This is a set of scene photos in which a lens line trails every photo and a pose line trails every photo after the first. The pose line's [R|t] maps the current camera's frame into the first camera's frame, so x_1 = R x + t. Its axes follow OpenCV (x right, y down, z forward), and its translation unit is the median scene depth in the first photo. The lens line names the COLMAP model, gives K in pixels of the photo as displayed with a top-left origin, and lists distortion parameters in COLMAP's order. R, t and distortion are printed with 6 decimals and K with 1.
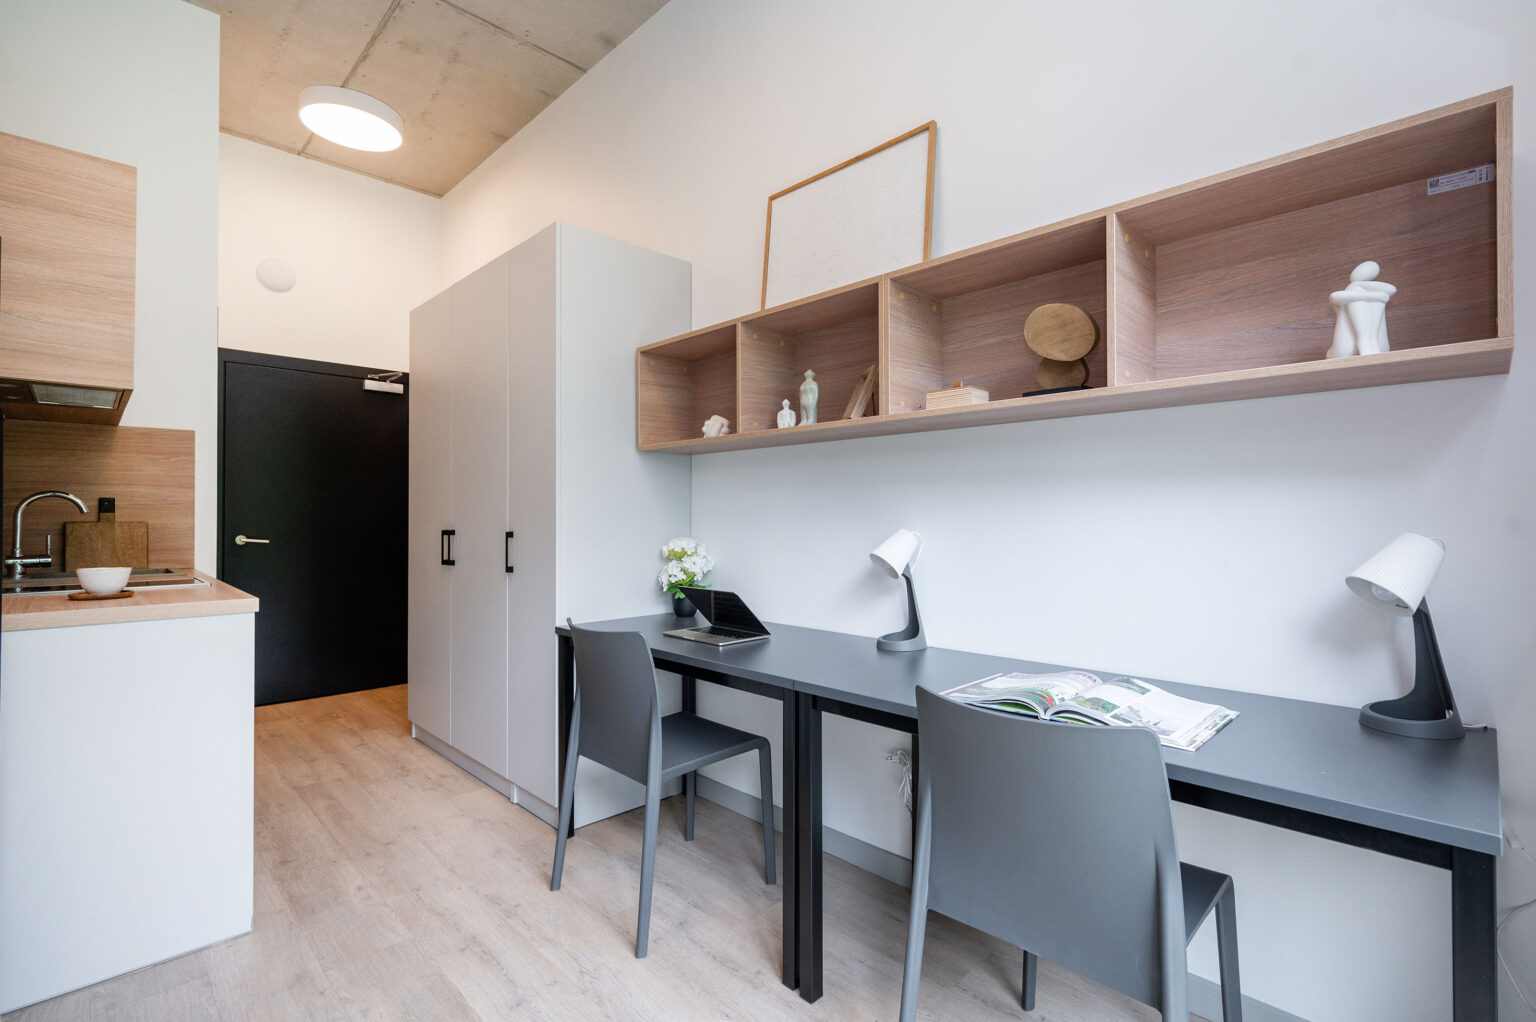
lens RADIAL K [[695.2, 0, 766.1], [0, 695.2, 514.7], [0, 0, 1]] dist [-0.003631, -0.000789]
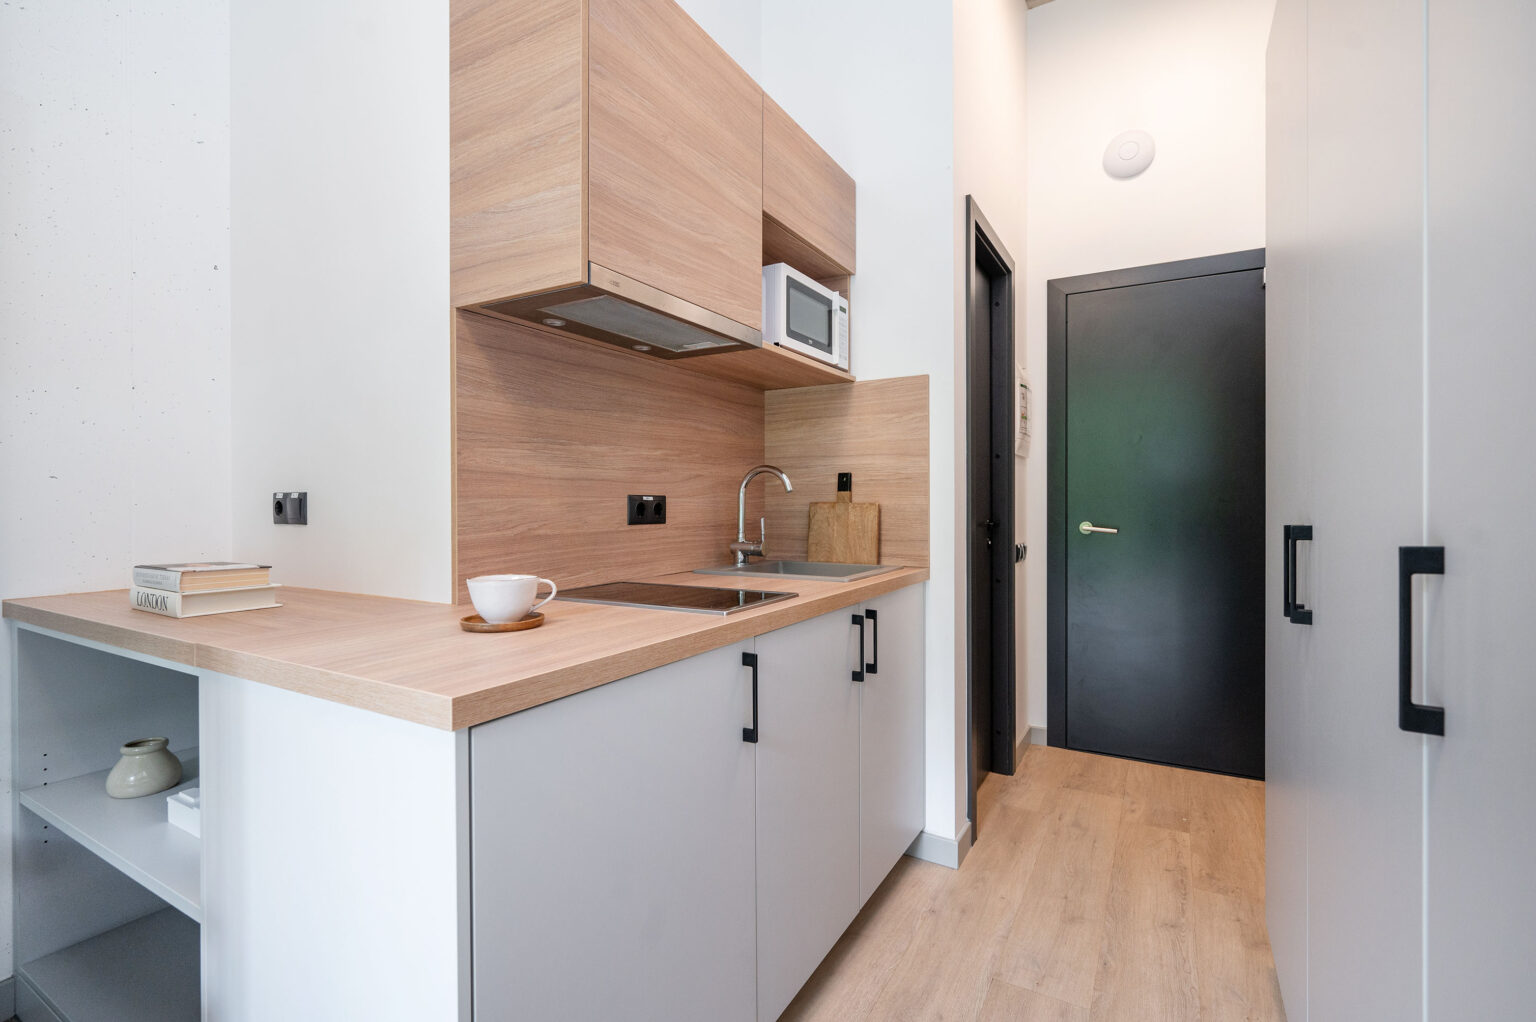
lens RADIAL K [[695.2, 0, 761.1], [0, 695.2, 505.0], [0, 0, 1]] dist [-0.003631, -0.000789]
pose [[0.278132, 0.002910, -0.960539, -0.194042], [0.007066, 0.999962, 0.005075, 0.008161], [0.960517, -0.008199, 0.278101, 0.656799]]
